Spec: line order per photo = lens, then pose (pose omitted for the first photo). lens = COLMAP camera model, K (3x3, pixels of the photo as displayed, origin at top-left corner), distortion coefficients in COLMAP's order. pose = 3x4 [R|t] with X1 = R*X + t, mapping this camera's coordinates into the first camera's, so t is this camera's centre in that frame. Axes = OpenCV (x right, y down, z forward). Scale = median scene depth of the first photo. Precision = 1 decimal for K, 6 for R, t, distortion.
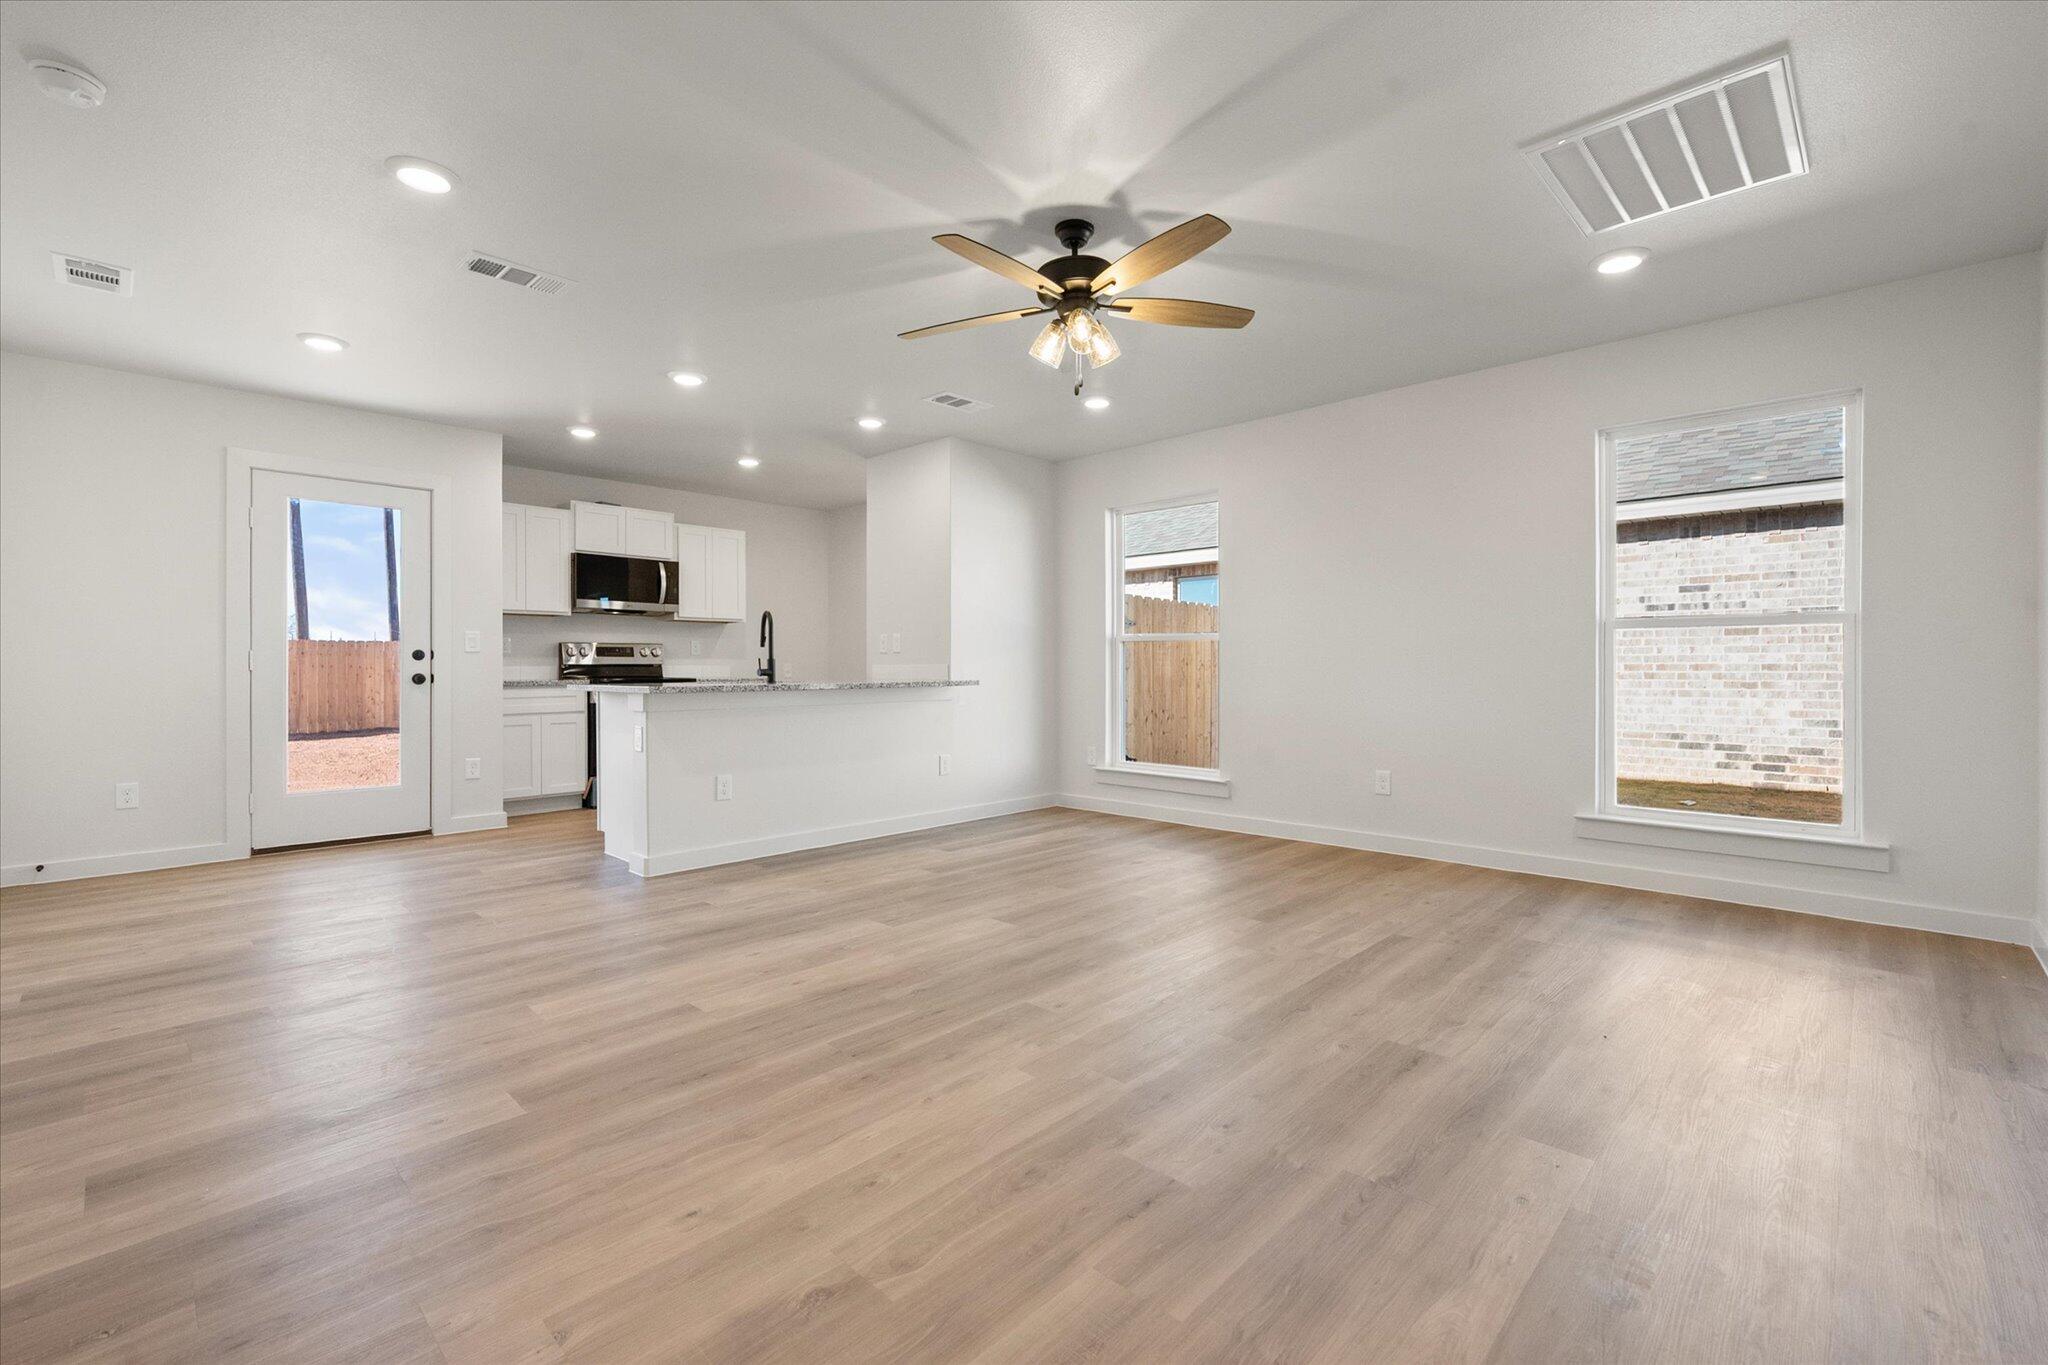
lens RADIAL K [[882.2, 0, 1025.9], [0, 882.2, 676.3], [0, 0, 1]] dist [0.000784, 0.000241]
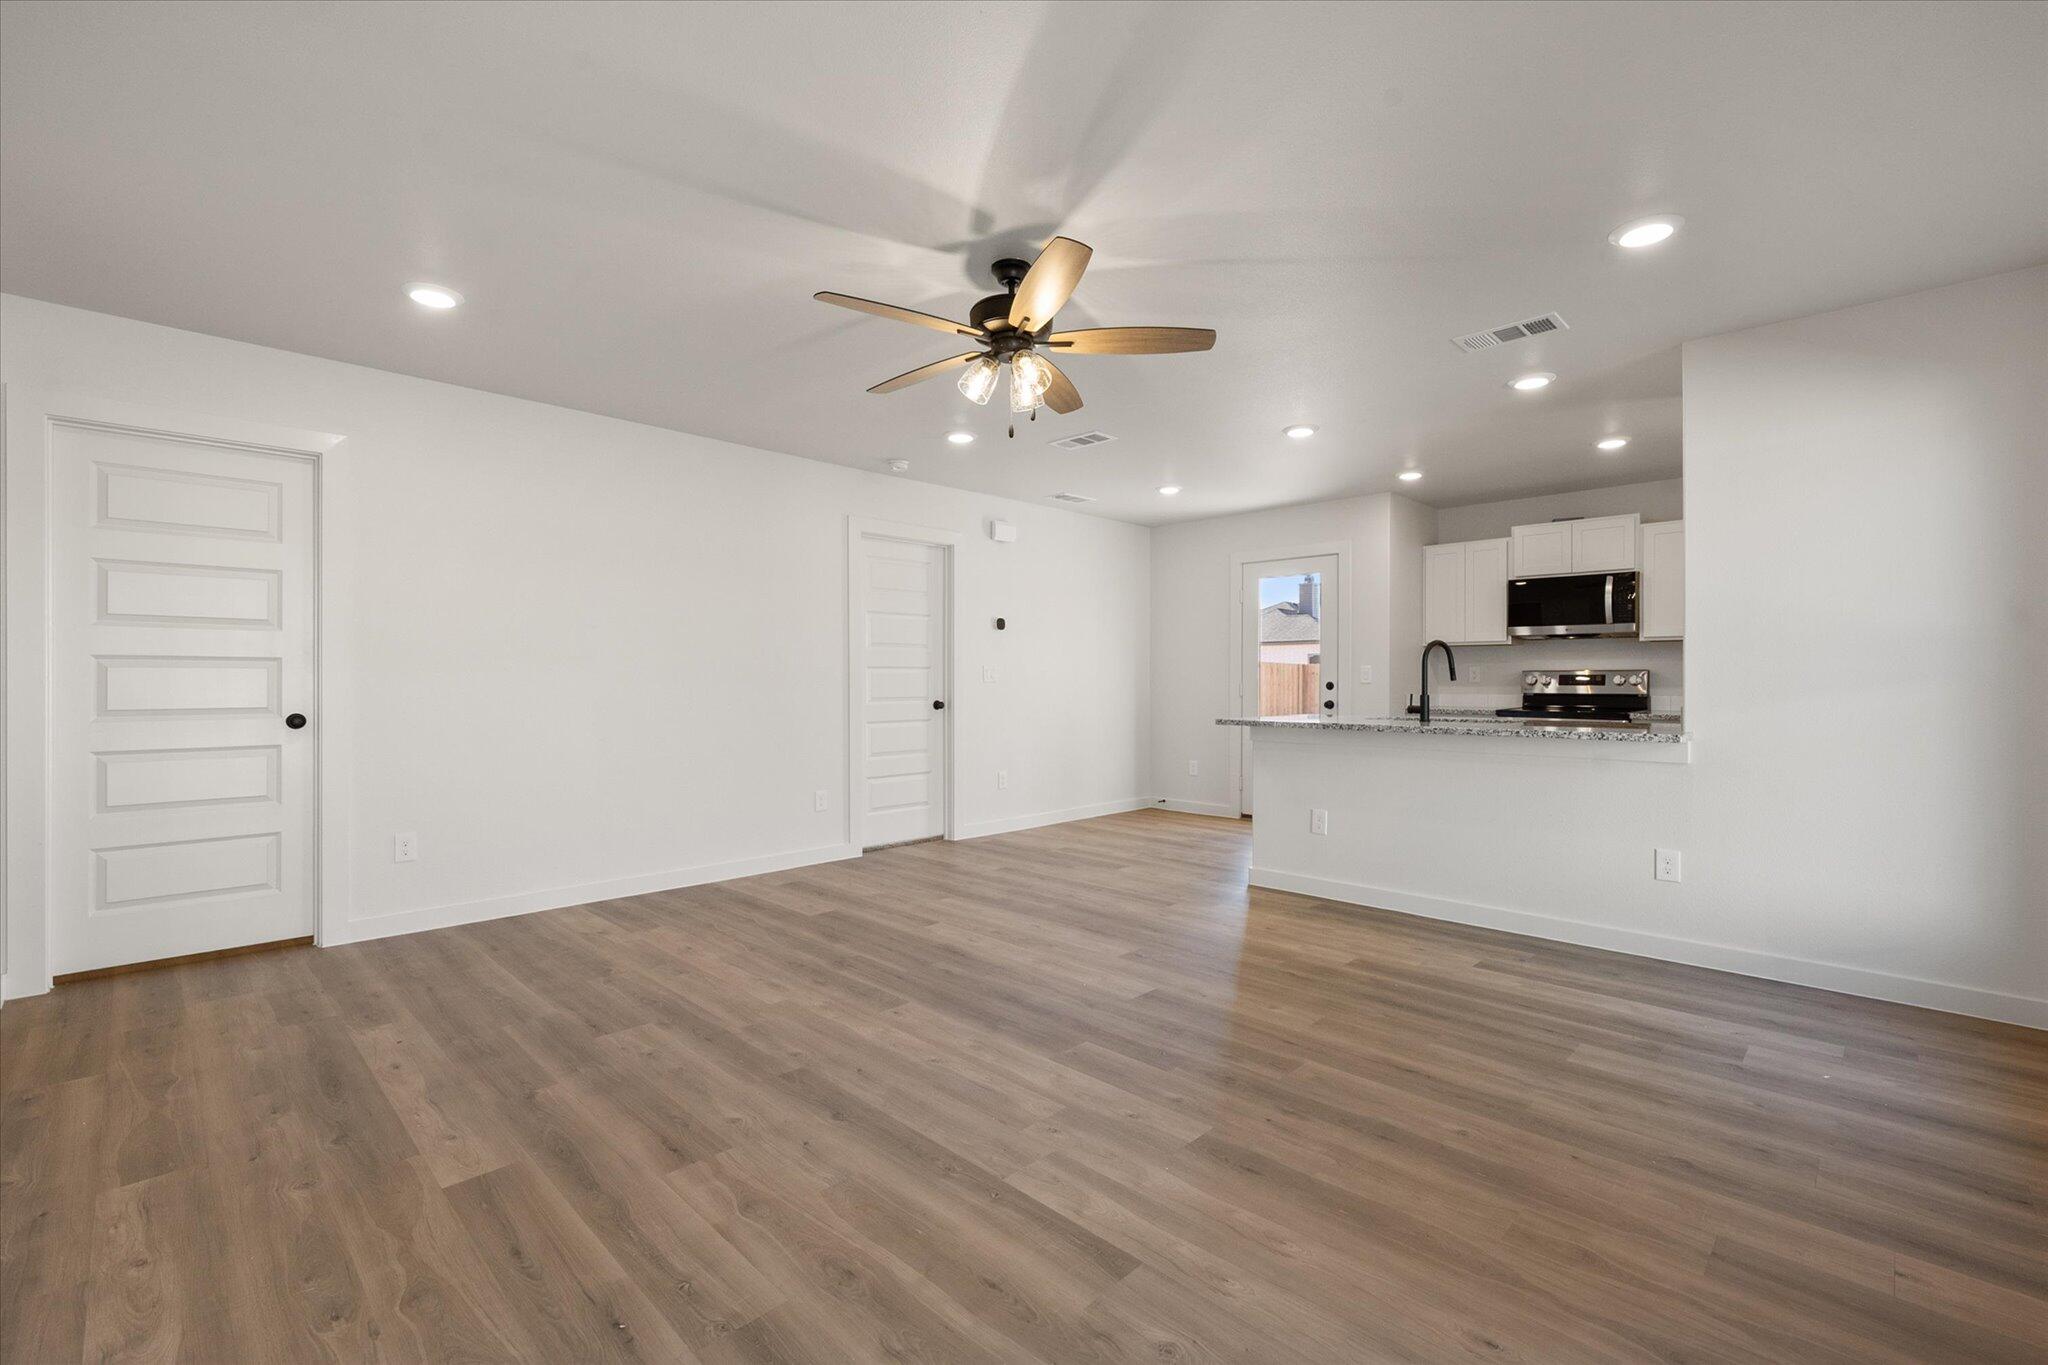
lens RADIAL K [[882.2, 0, 1025.9], [0, 882.2, 676.3], [0, 0, 1]] dist [0.000784, 0.000241]
pose [[-0.012835, -0.001396, -0.999917, 0.550021], [-0.012656, 0.999919, -0.001233, -0.029018], [0.999838, 0.012639, -0.012852, 0.550354]]
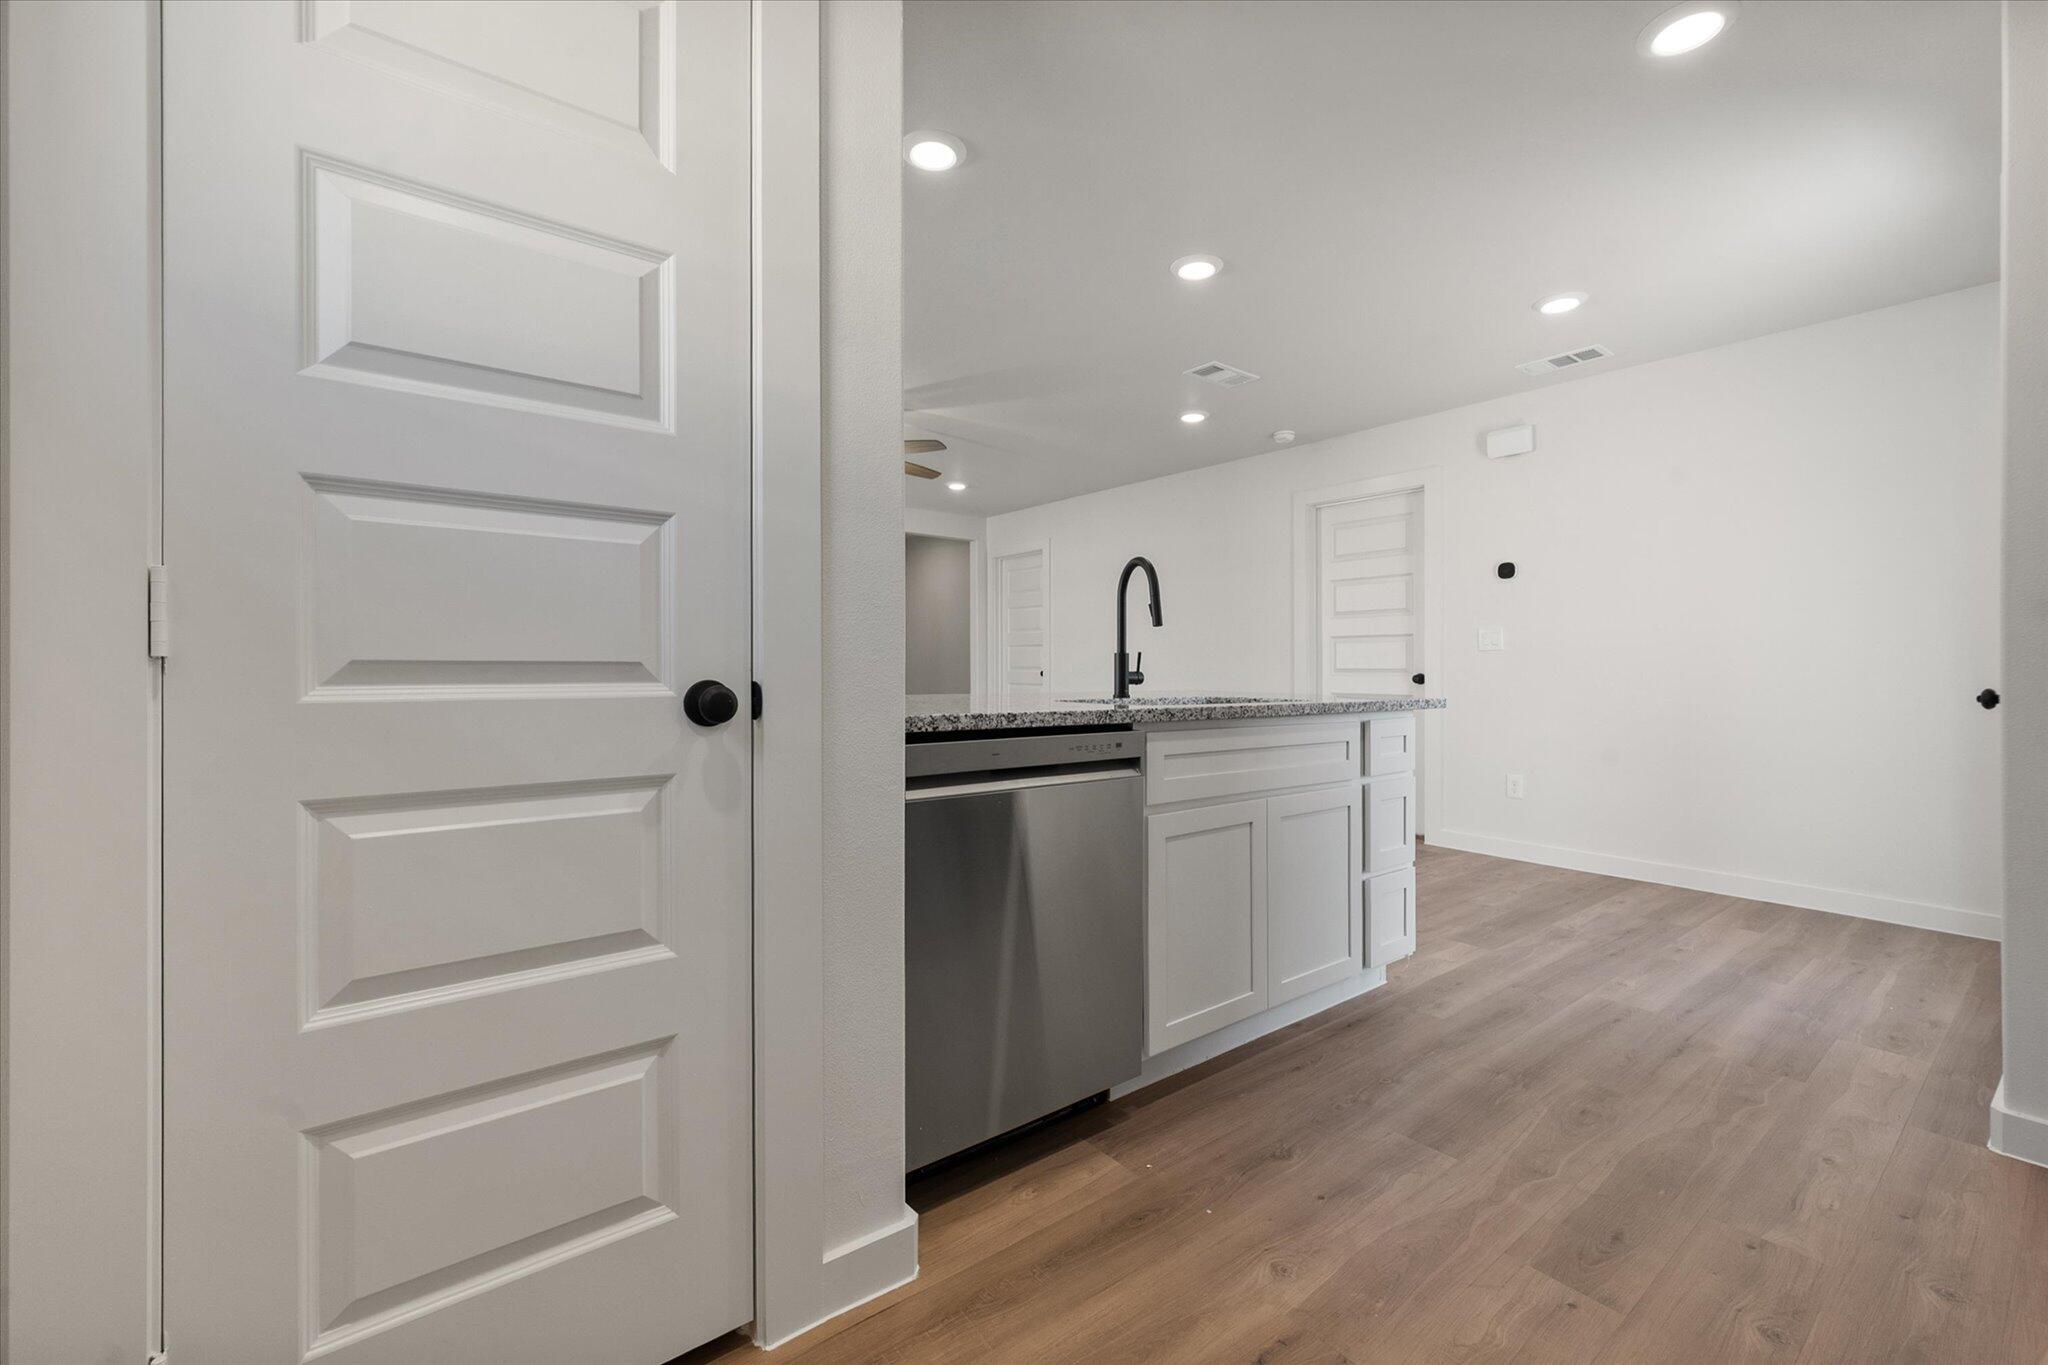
lens RADIAL K [[844.9, 0, 1038.1], [0, 844.9, 674.3], [0, 0, 1]] dist [-0.001063, -0.000054]
pose [[-0.991852, 0.000388, 0.127398, -0.273618], [0.002474, 0.999866, 0.016210, -0.013441], [-0.127374, 0.016393, -0.991719, 1.372157]]
